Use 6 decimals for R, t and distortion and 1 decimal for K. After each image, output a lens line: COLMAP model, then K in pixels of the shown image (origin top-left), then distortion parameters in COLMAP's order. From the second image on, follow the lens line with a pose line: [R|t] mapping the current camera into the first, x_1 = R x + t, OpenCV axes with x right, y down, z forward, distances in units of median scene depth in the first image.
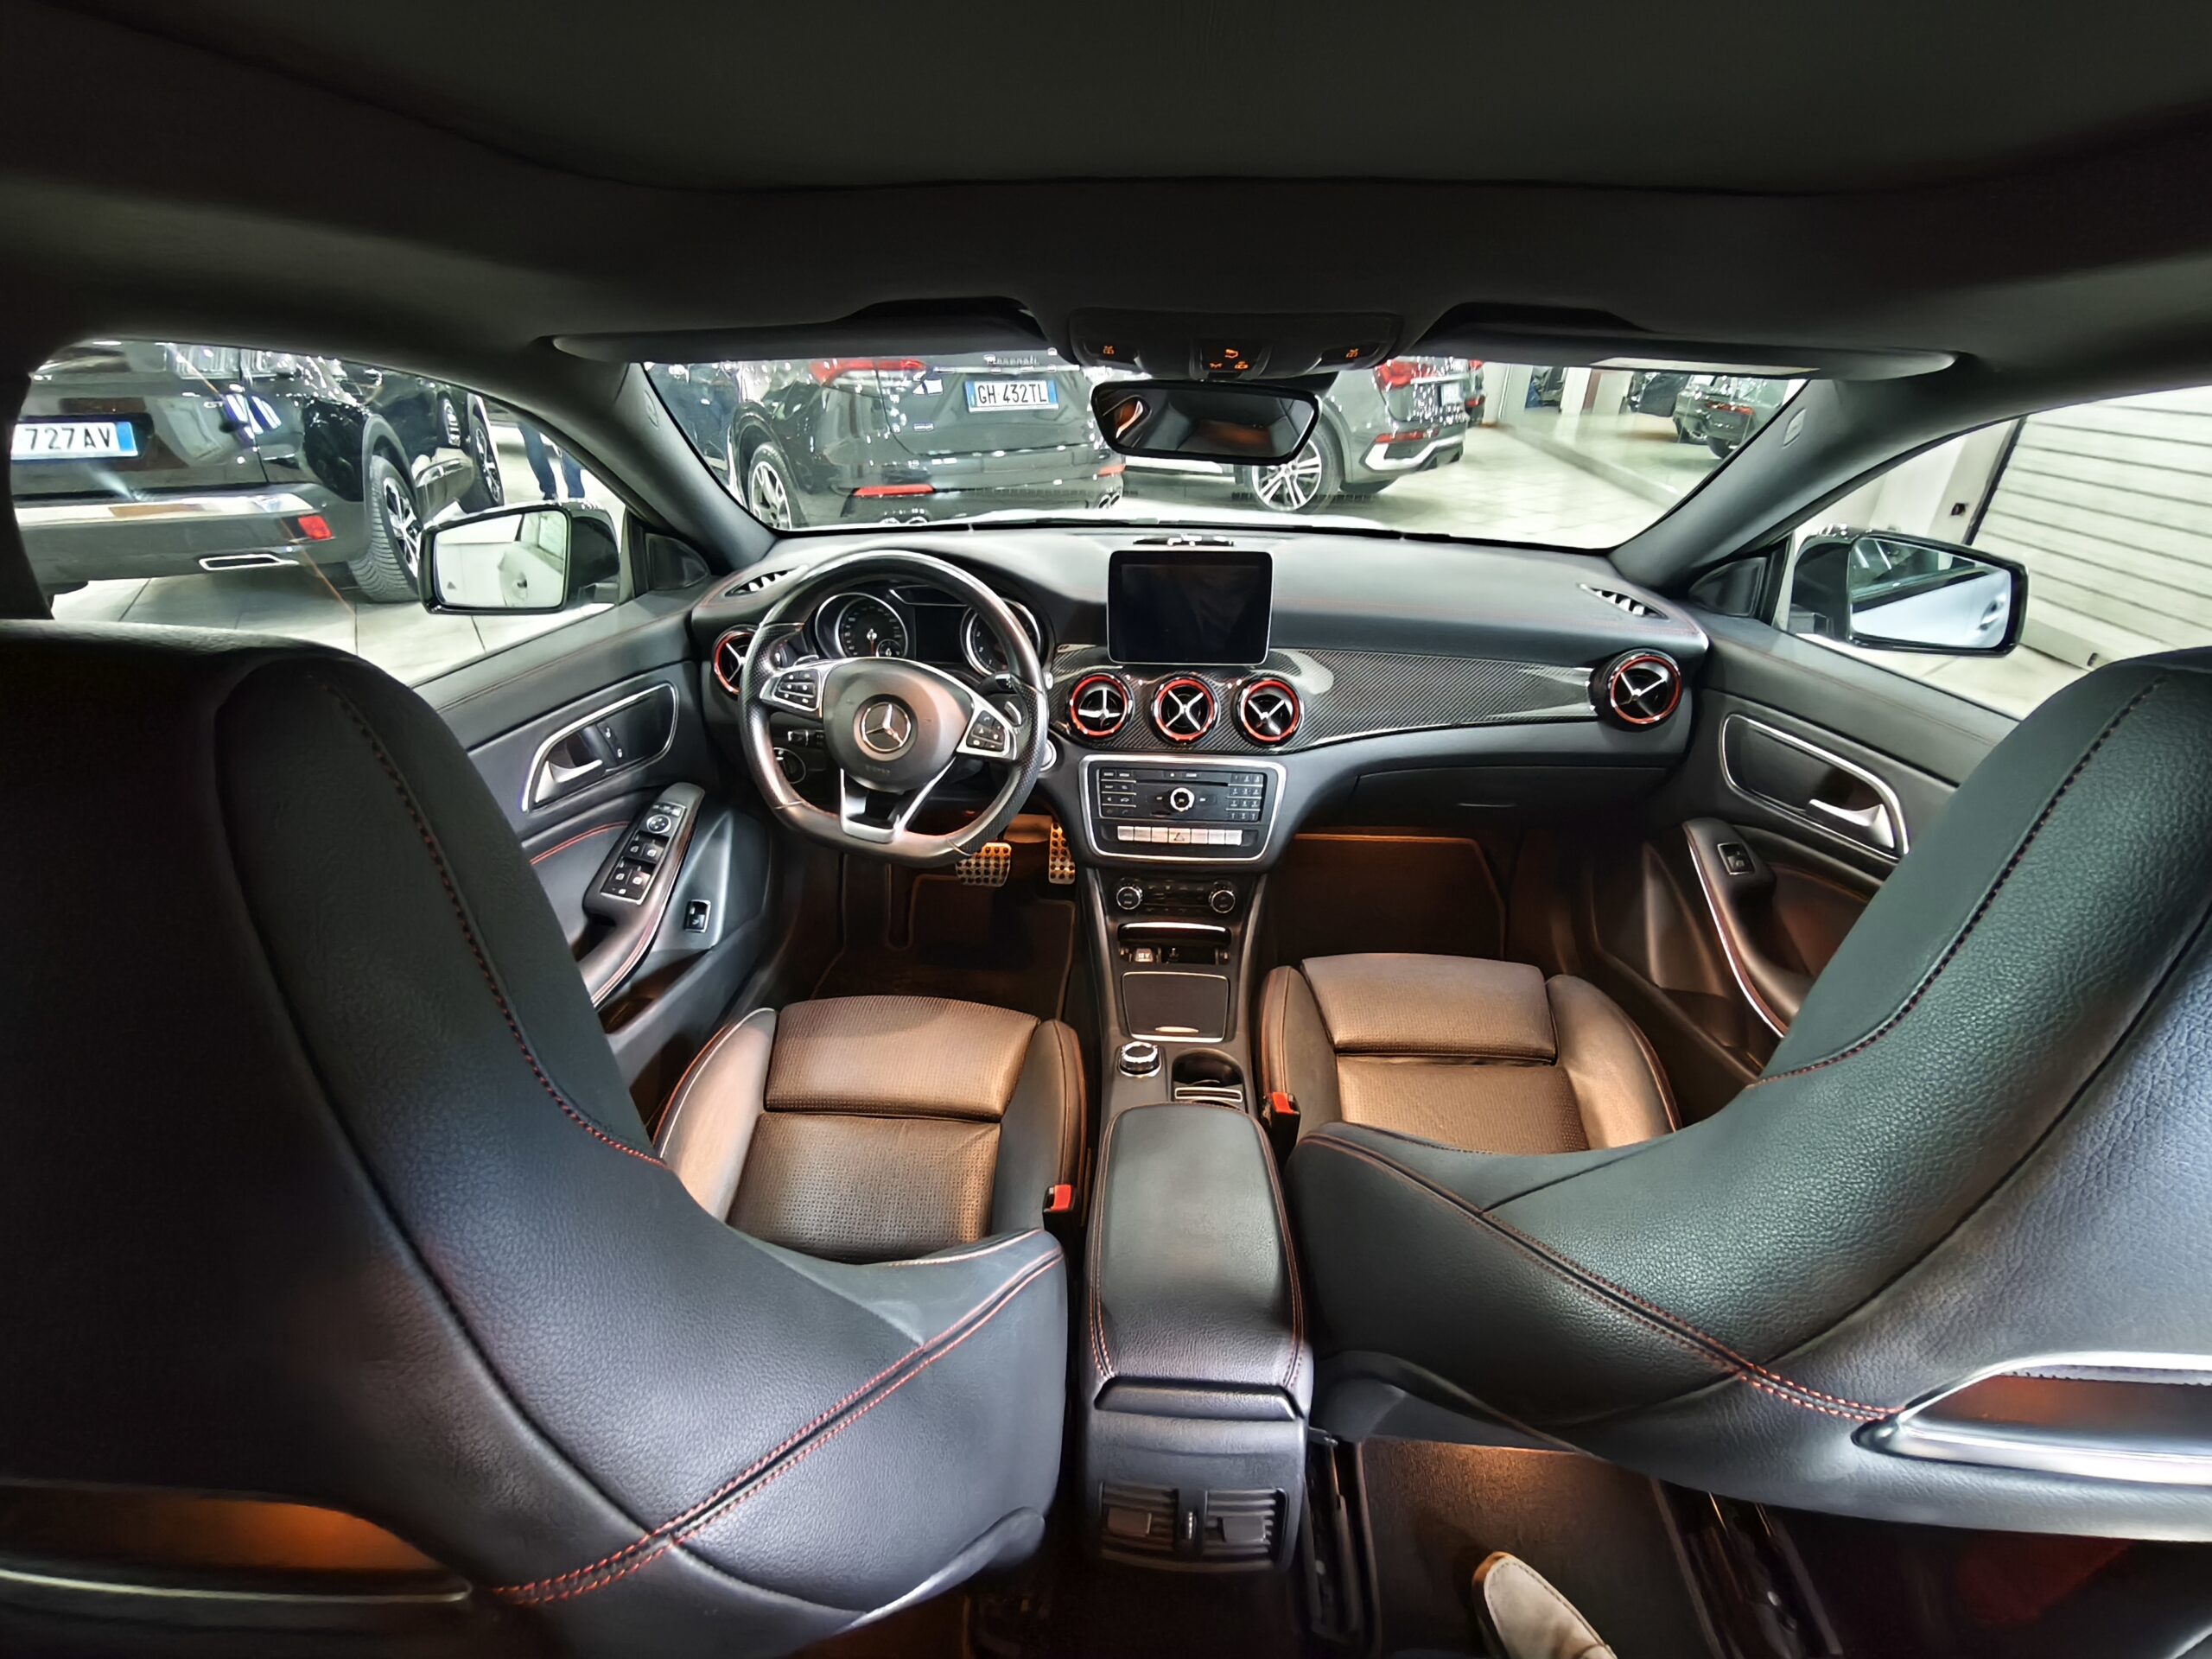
lens RADIAL K [[941.2, 0, 1100.9], [0, 941.2, 838.4], [0, 0, 1]] dist [-0.005201, -0.000334]
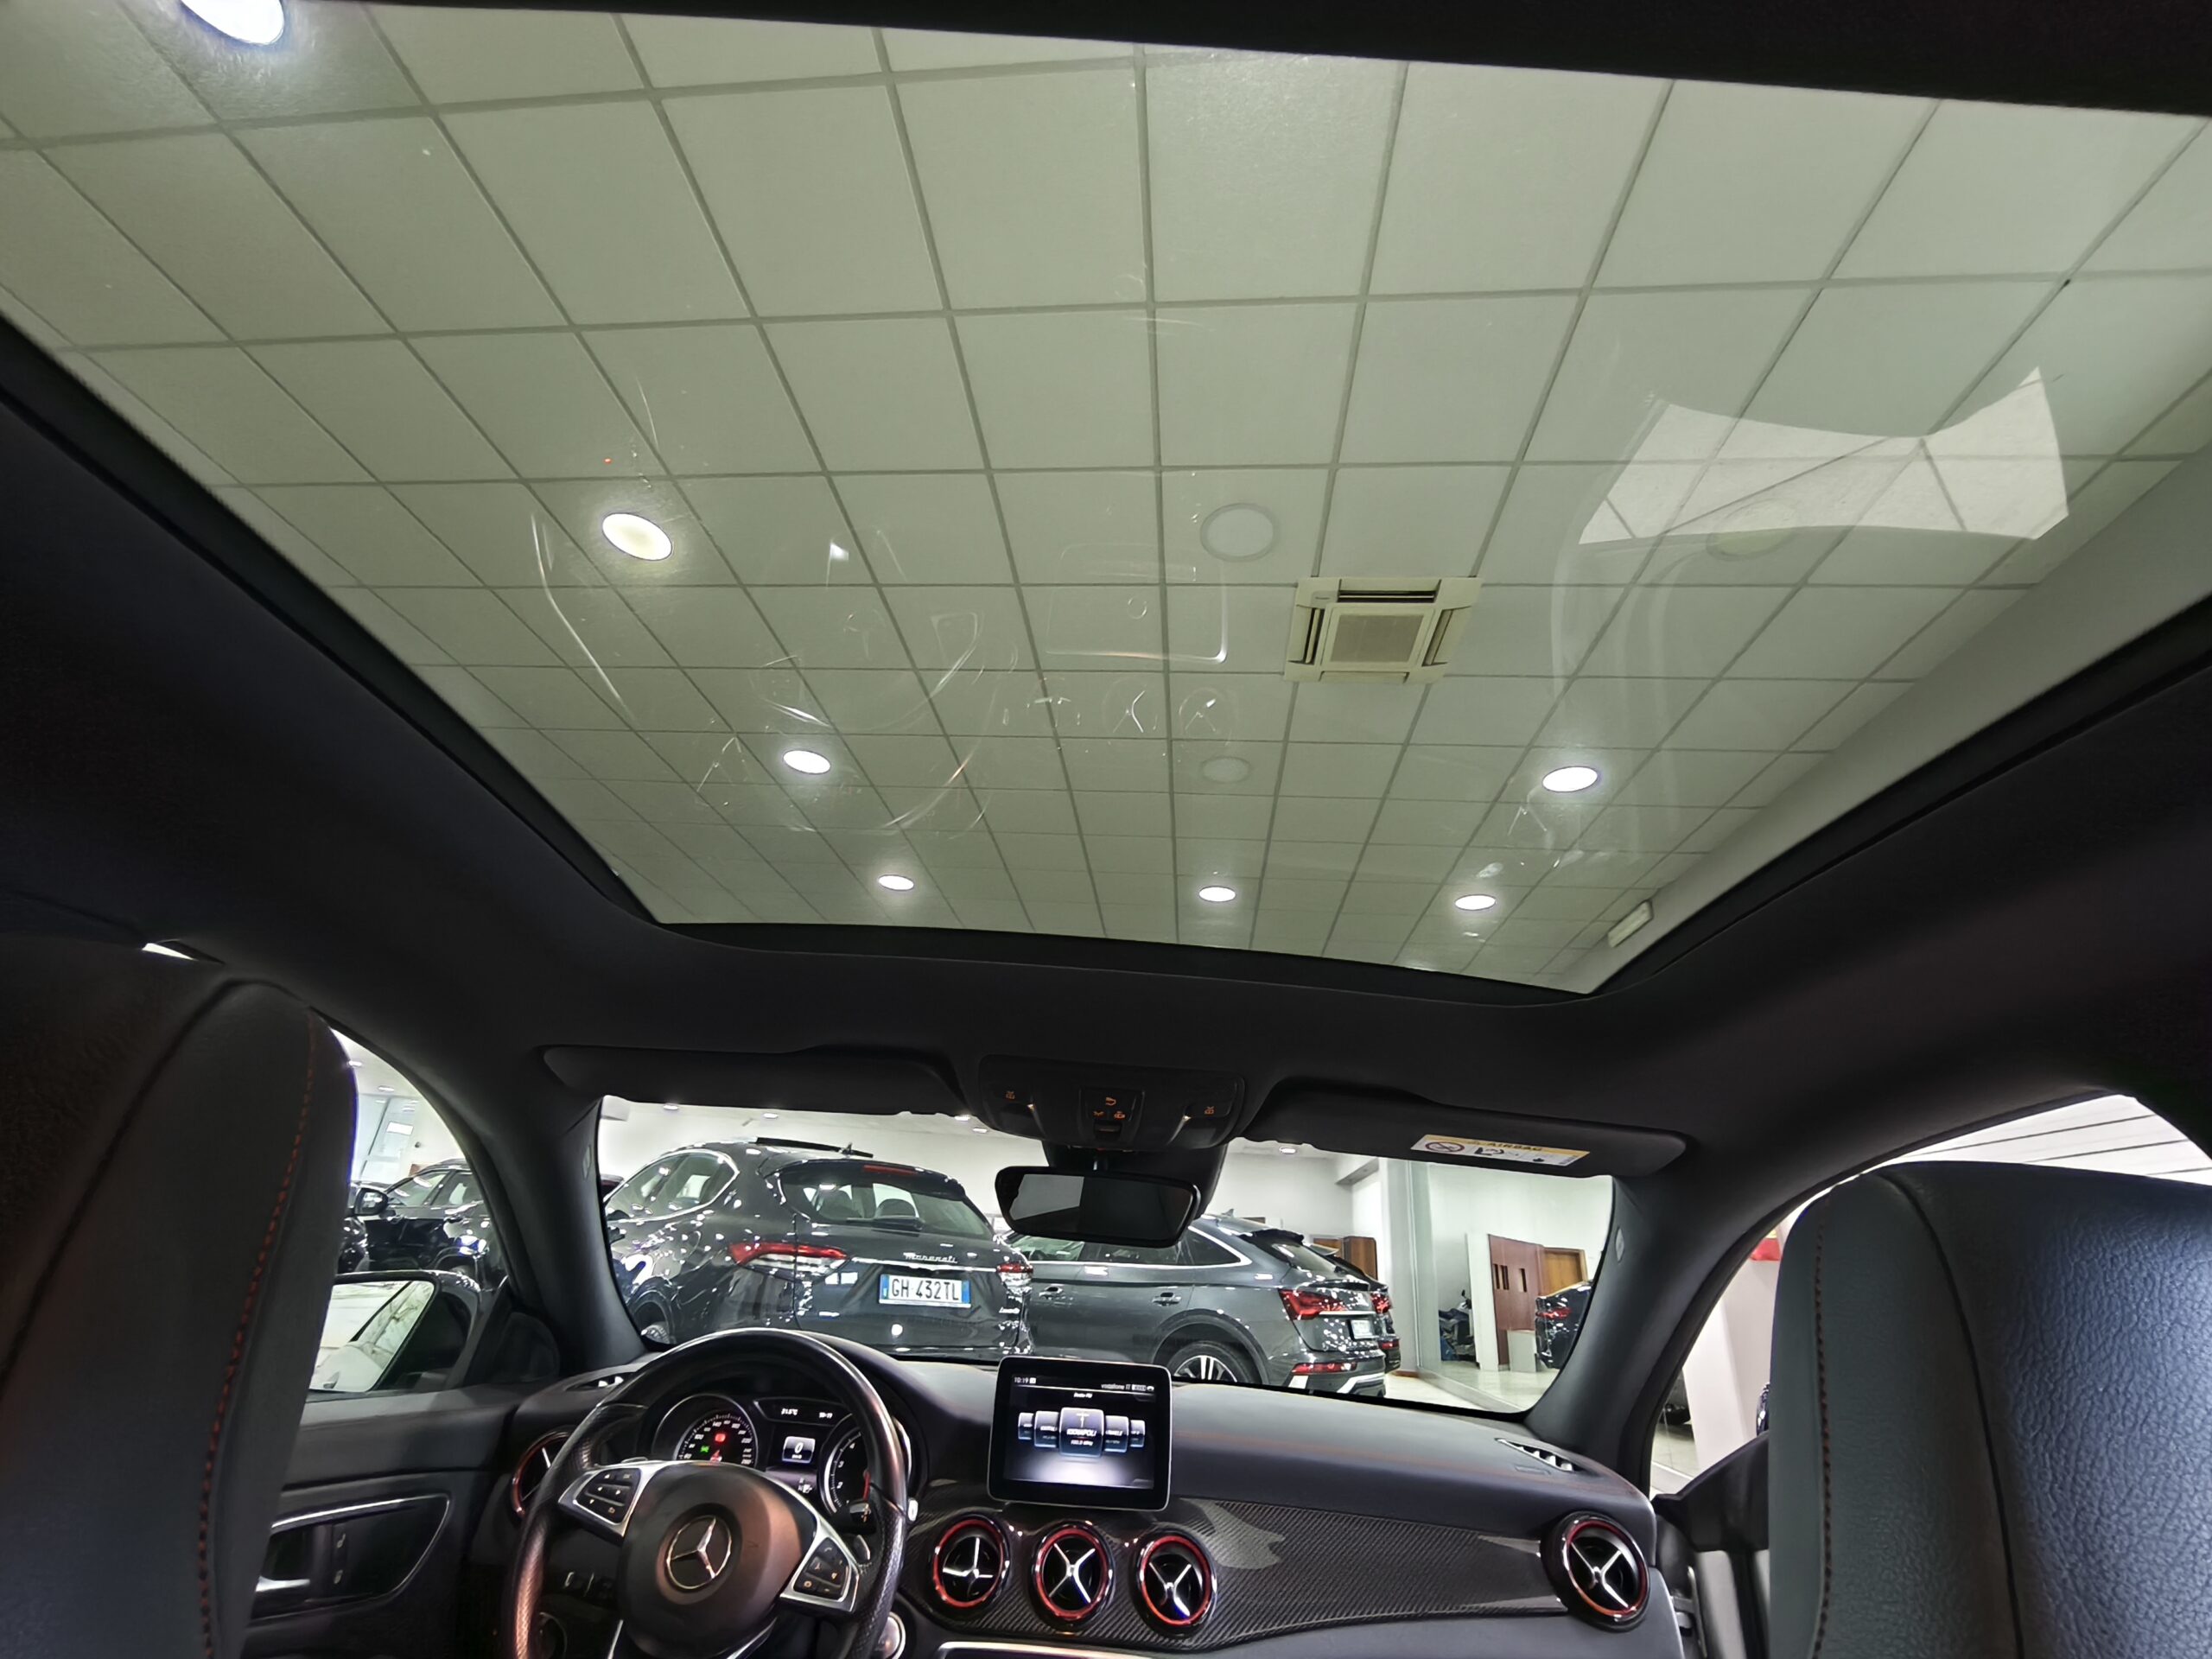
lens RADIAL K [[941.2, 0, 1100.9], [0, 941.2, 838.4], [0, 0, 1]] dist [-0.005201, -0.000334]
pose [[0.995226, 0.087395, 0.043445, 0.022078], [-0.018231, 0.603780, -0.796942, 0.127253], [-0.095880, 0.792345, 0.602491, -0.002283]]
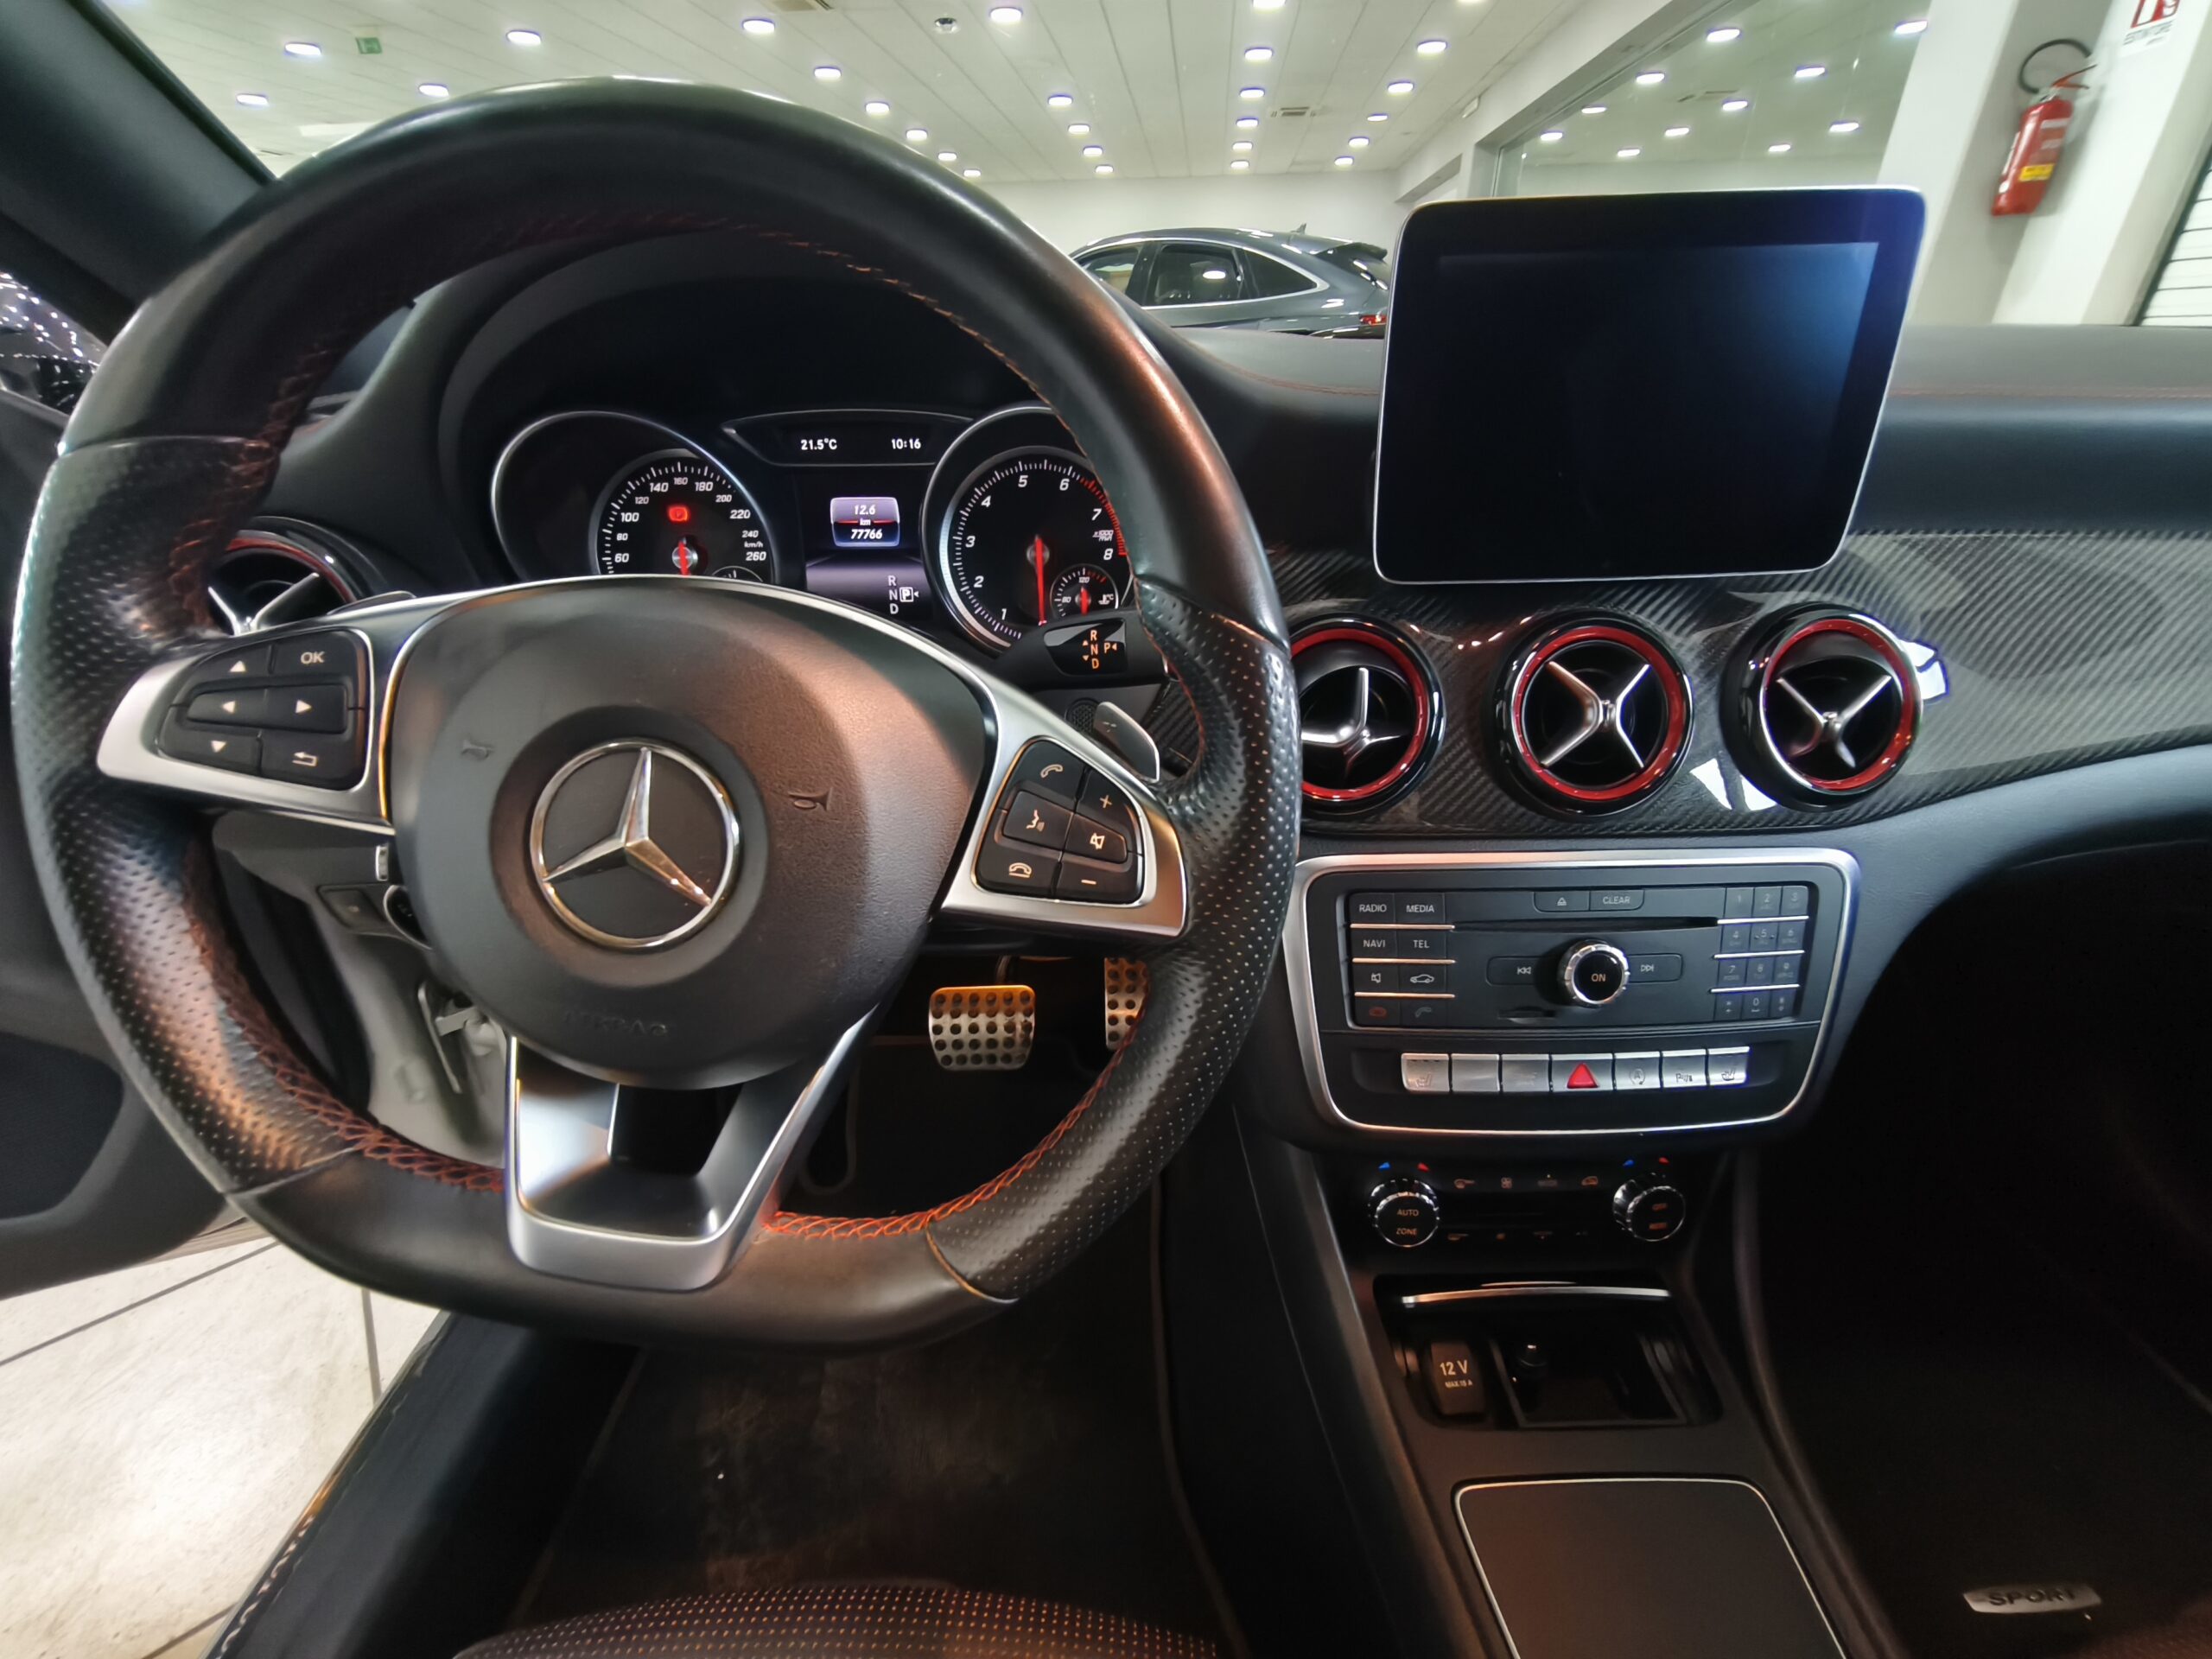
lens RADIAL K [[989.5, 0, 1106.0], [0, 989.5, 829.5], [0, 0, 1]] dist [-0.002010, 0.000024]
pose [[0.997554, -0.052846, 0.045754, -0.106304], [0.054455, 0.997915, -0.034645, -0.090895], [-0.043828, 0.037052, 0.998352, 0.644374]]
